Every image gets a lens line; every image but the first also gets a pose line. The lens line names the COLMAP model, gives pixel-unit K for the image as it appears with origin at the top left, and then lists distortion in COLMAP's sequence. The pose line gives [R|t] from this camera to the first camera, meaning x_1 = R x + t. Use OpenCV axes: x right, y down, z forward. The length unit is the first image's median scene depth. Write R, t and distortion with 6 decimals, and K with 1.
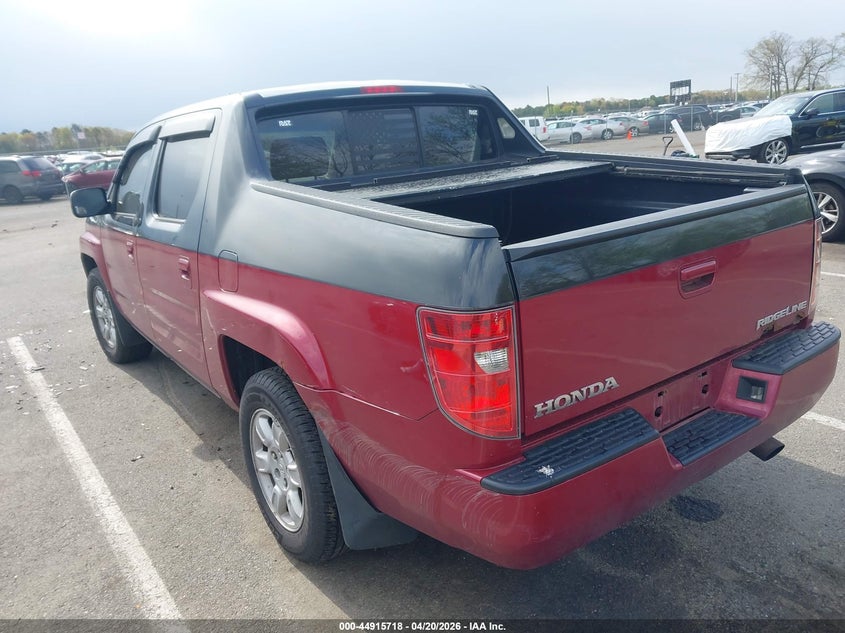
lens RADIAL K [[673.1, 0, 418.8], [0, 673.1, 315.2], [0, 0, 1]] dist [-0.013931, -0.009832]
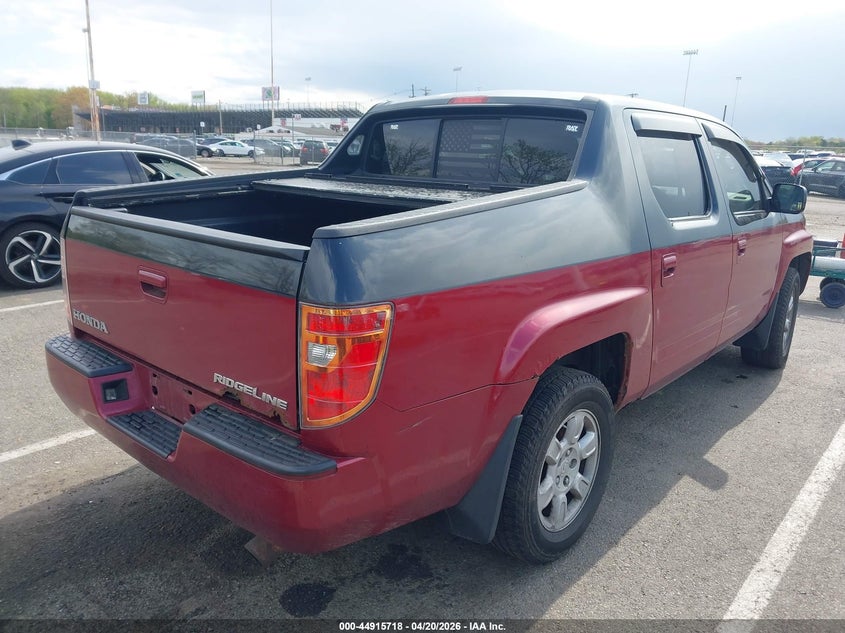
lens RADIAL K [[673.1, 0, 418.8], [0, 673.1, 315.2], [0, 0, 1]] dist [-0.013931, -0.009832]
pose [[0.226533, 0.314682, -0.921769, 1.052516], [-0.297283, 0.923551, 0.242230, -0.277394], [0.927527, 0.219153, 0.302764, 0.739055]]
